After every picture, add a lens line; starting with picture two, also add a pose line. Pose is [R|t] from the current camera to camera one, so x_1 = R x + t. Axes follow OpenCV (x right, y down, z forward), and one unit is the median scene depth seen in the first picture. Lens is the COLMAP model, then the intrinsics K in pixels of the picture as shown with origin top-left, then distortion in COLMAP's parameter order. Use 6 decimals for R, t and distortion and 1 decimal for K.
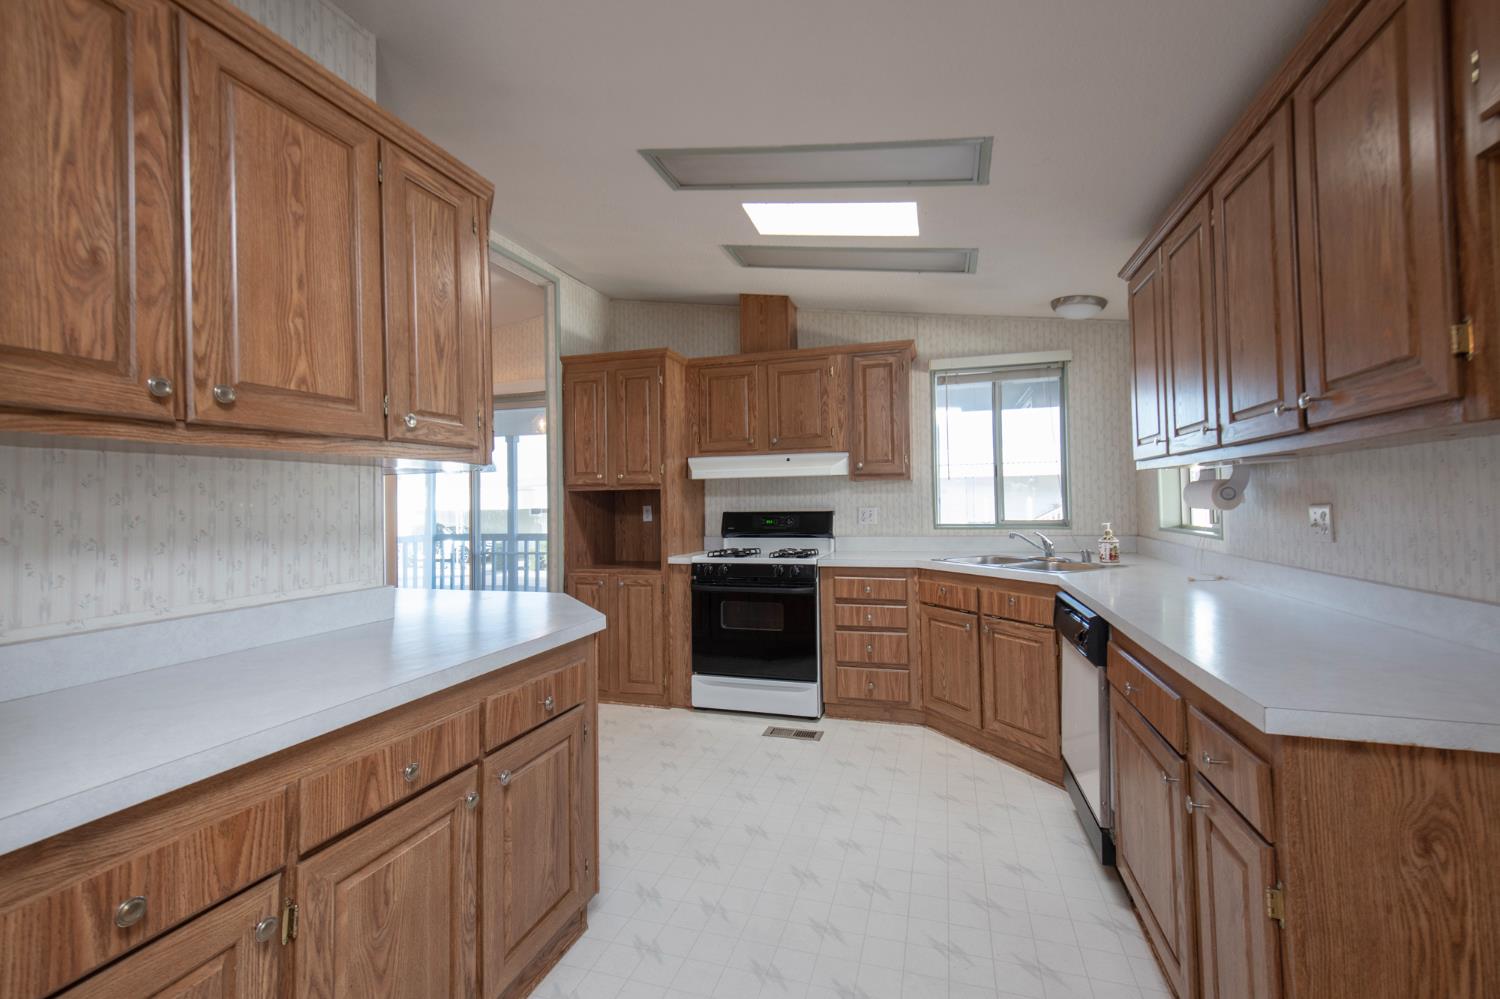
lens RADIAL K [[630.9, 0, 750.1], [0, 630.9, 483.8], [0, 0, 1]] dist [0.002680, -0.000279]
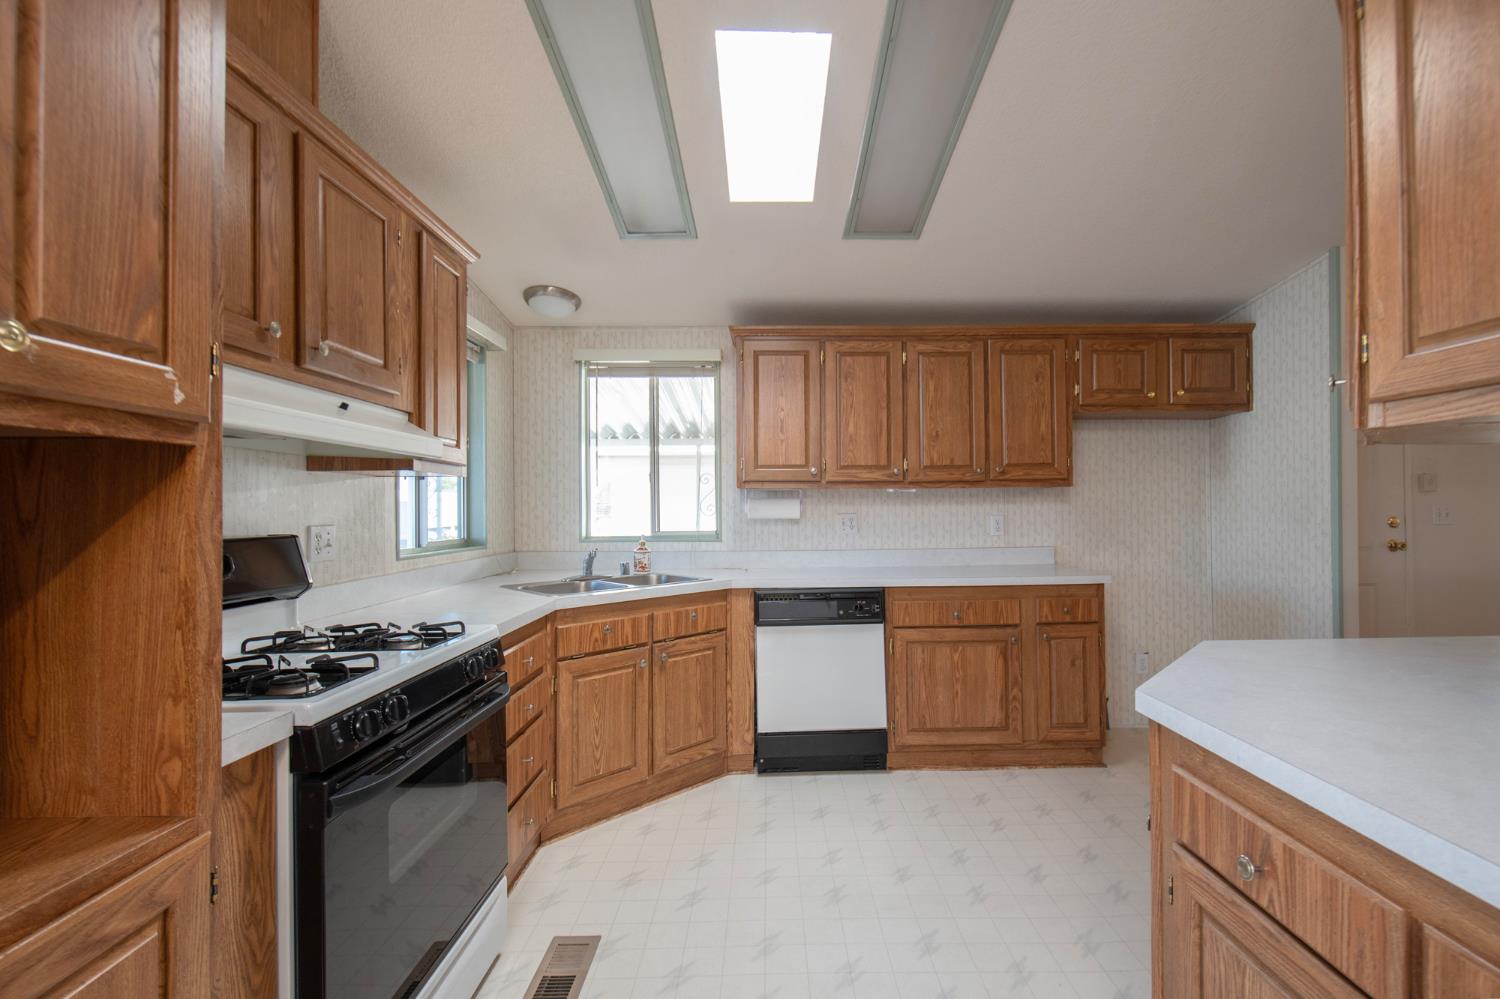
lens RADIAL K [[644.1, 0, 777.2], [0, 644.1, 499.4], [0, 0, 1]] dist [-0.000116, -0.000702]
pose [[-0.312498, 0.032390, 0.949366, -0.454531], [-0.014753, 0.999132, -0.038944, 0.035530], [-0.949804, -0.026176, -0.311749, 0.952366]]
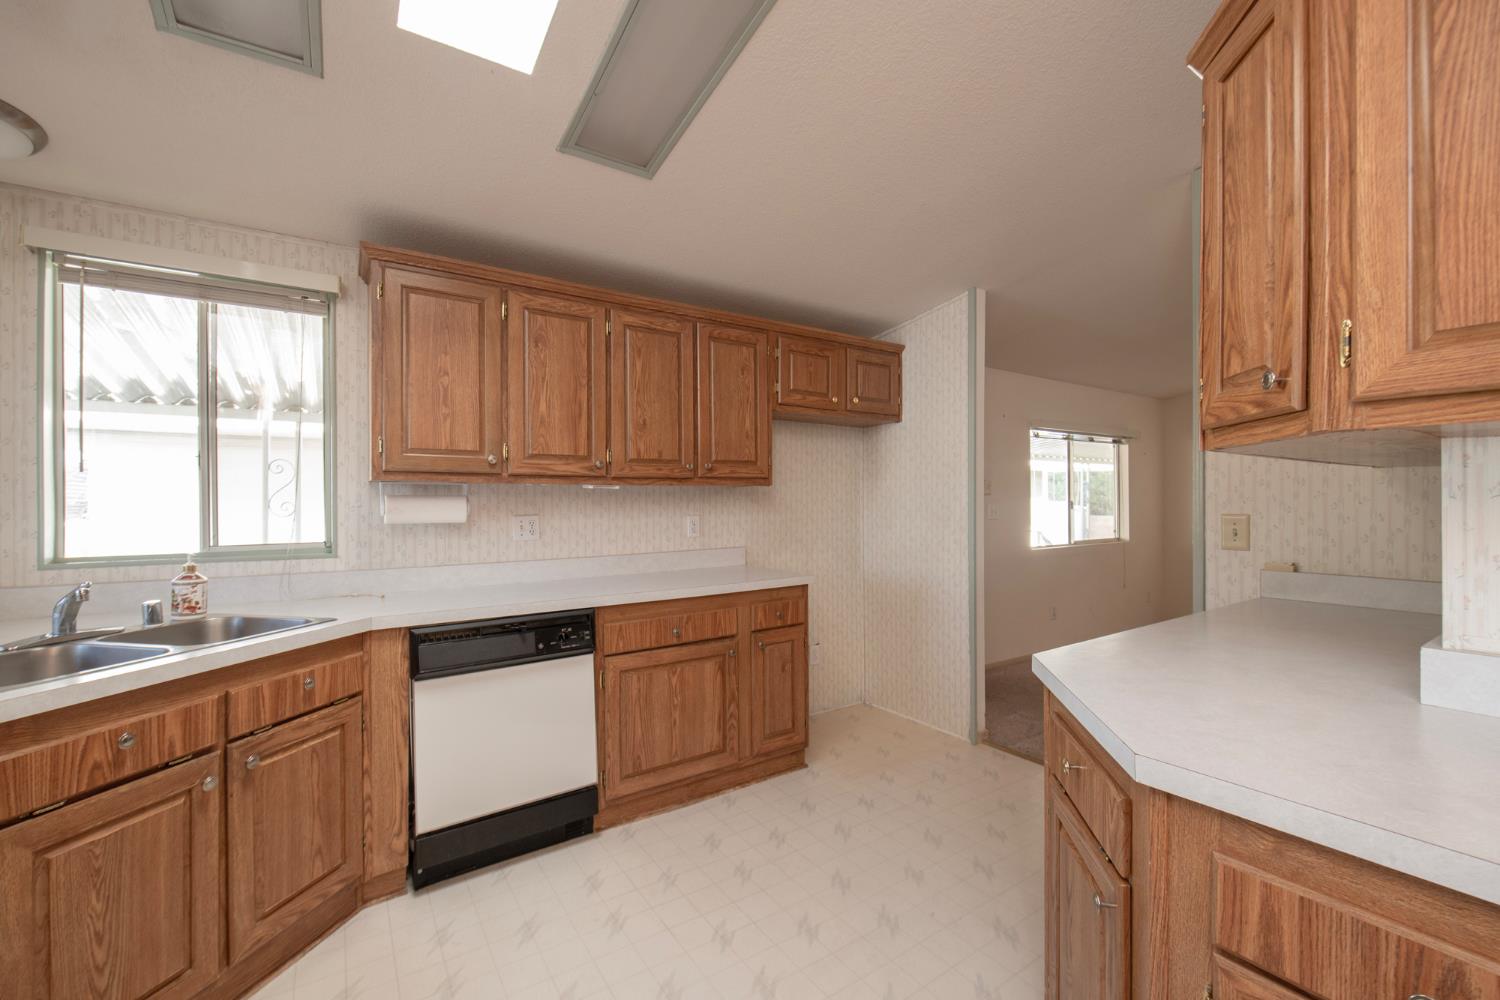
lens RADIAL K [[620.6, 0, 750.0], [0, 620.6, 500.0], [0, 0, 1]] dist [0.000706, -0.003648]
pose [[-0.777457, 0.023248, 0.628506, -0.233823], [0.000648, 0.999346, -0.036163, 0.026257], [-0.628935, -0.027708, -0.776964, 0.960047]]
